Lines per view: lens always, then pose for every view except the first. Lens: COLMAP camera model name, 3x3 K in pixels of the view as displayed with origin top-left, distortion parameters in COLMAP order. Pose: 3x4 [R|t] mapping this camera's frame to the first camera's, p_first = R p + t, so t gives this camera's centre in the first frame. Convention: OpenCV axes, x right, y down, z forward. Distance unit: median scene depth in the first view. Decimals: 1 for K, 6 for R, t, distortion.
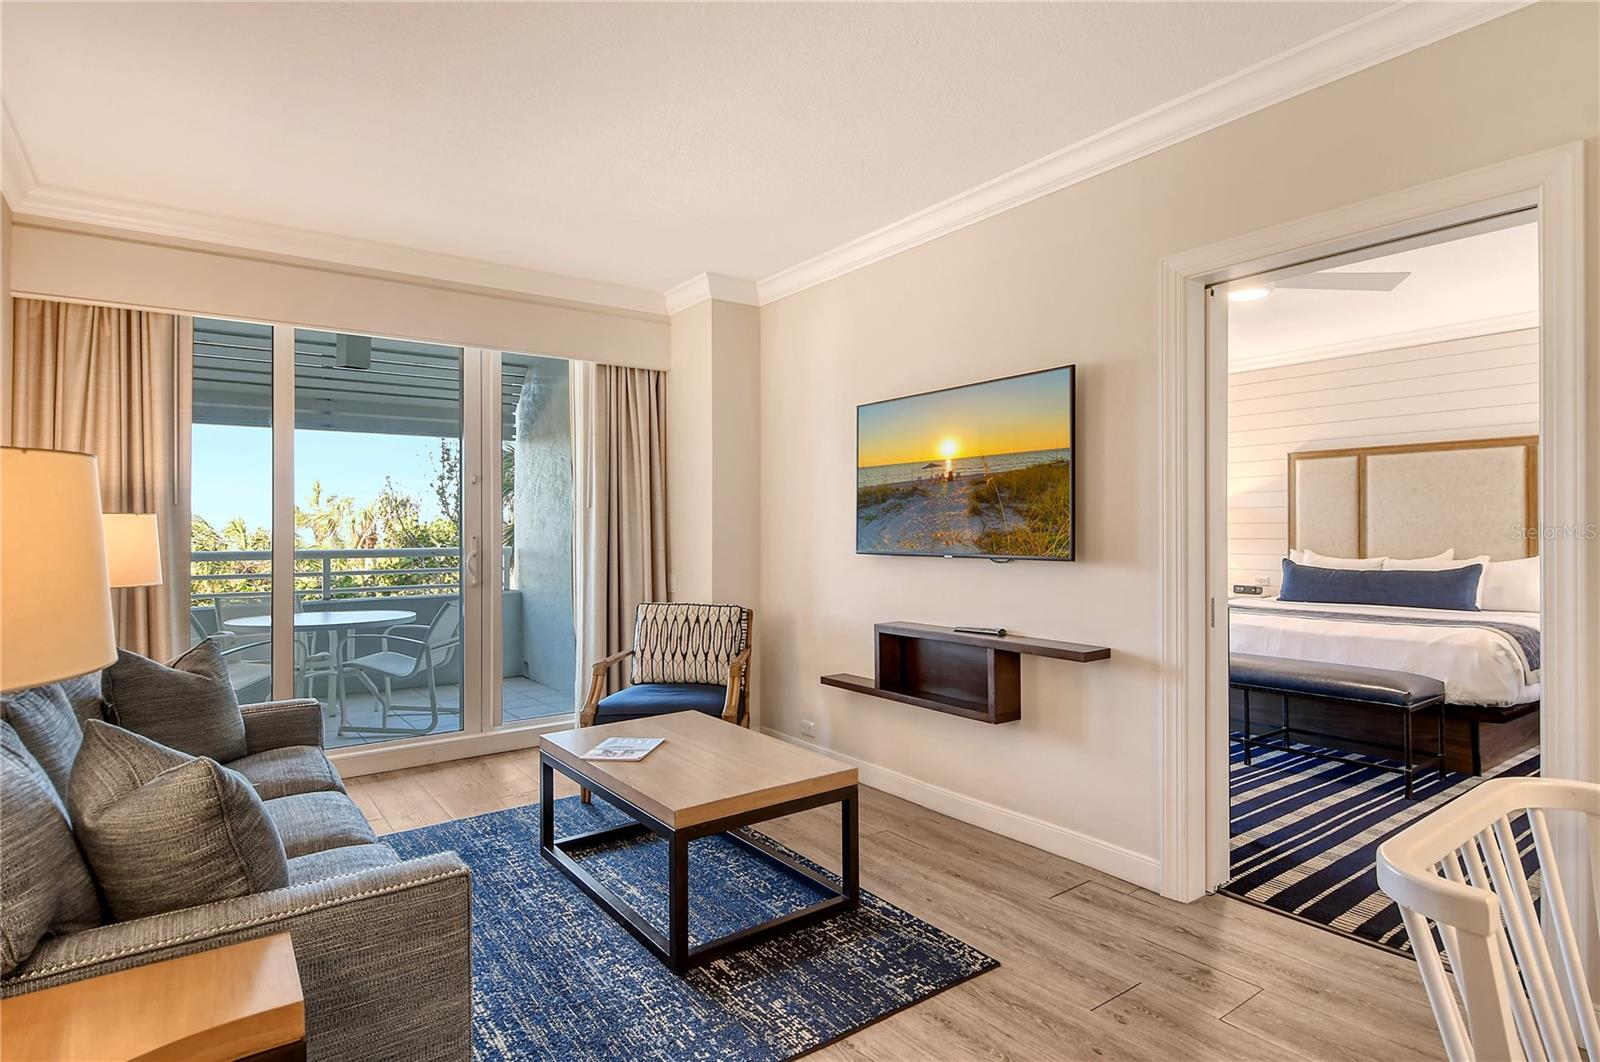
lens RADIAL K [[845.8, 0, 806.5], [0, 845.8, 519.5], [0, 0, 1]] dist [0.020822, -0.017312]
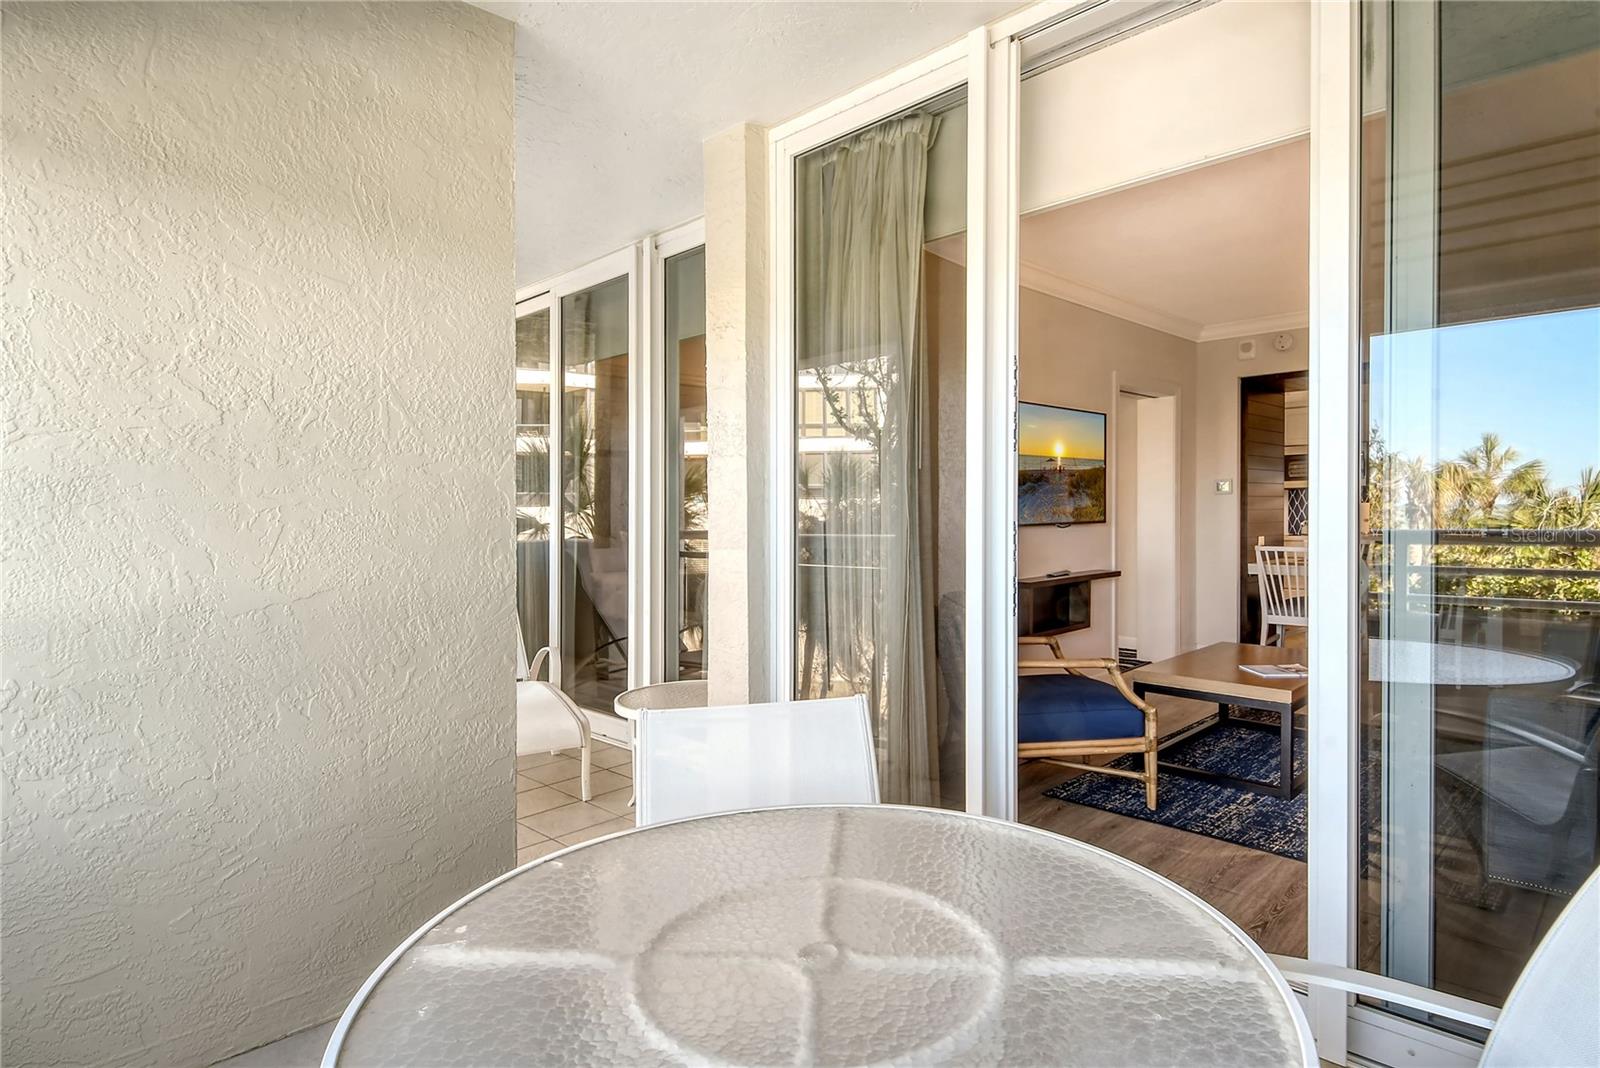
lens RADIAL K [[845.8, 0, 806.9], [0, 845.8, 530.8], [0, 0, 1]] dist [0.020822, -0.017312]
pose [[-0.135973, -0.027766, 0.990323, -1.151066], [-0.000037, 0.999607, 0.028022, 0.012906], [-0.990713, 0.003774, -0.135920, 1.549825]]
